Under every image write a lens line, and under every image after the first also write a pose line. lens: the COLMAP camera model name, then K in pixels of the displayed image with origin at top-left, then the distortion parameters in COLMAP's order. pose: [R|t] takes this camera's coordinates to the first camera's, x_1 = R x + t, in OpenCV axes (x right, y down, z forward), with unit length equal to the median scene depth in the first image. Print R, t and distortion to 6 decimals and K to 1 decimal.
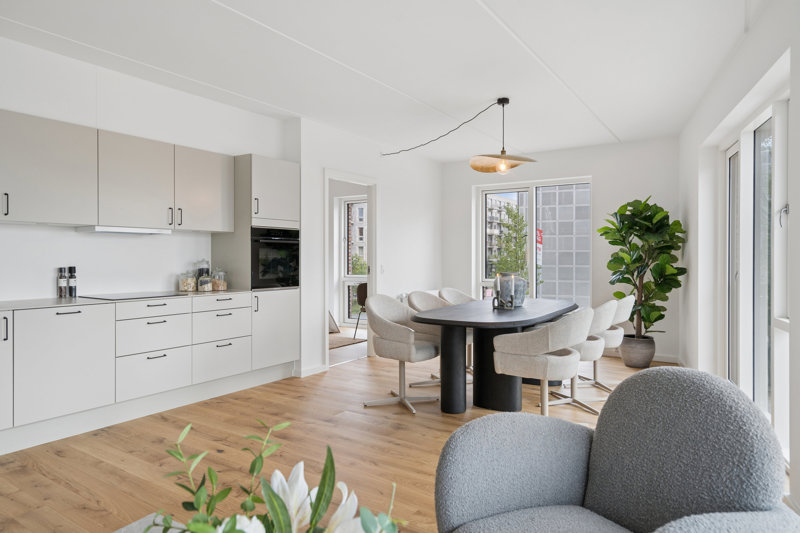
lens RADIAL K [[497.1, 0, 400.0], [0, 497.1, 266.5], [0, 0, 1]] dist [-0.002302, -0.001200]
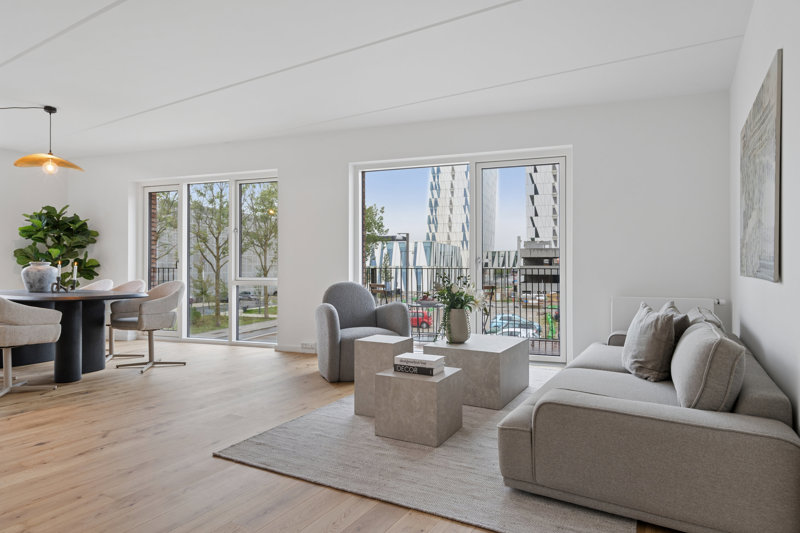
lens RADIAL K [[457.6, 0, 400.0], [0, 457.6, 266.5], [0, 0, 1]] dist [-0.000973, 0.000555]
pose [[-0.043650, 0.004091, 0.999039, -1.626617], [0.013866, 0.999898, -0.003488, 0.070764], [-0.998951, 0.013701, -0.043702, 0.478639]]
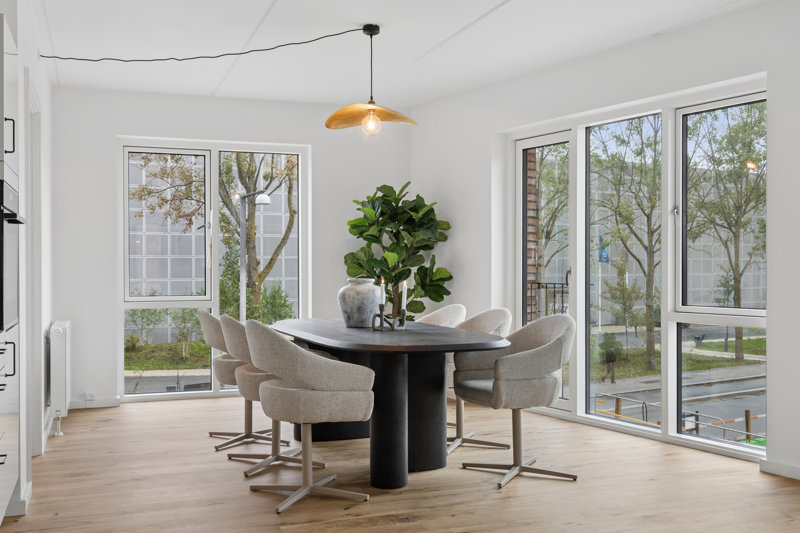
lens RADIAL K [[814.0, 0, 400.0], [0, 814.0, 266.5], [0, 0, 1]] dist [0.021652, 0.011415]
pose [[0.592059, 0.001042, 0.805894, -1.289364], [0.011055, 0.999895, -0.009414, 0.013023], [-0.805819, 0.014483, 0.591985, 0.563418]]
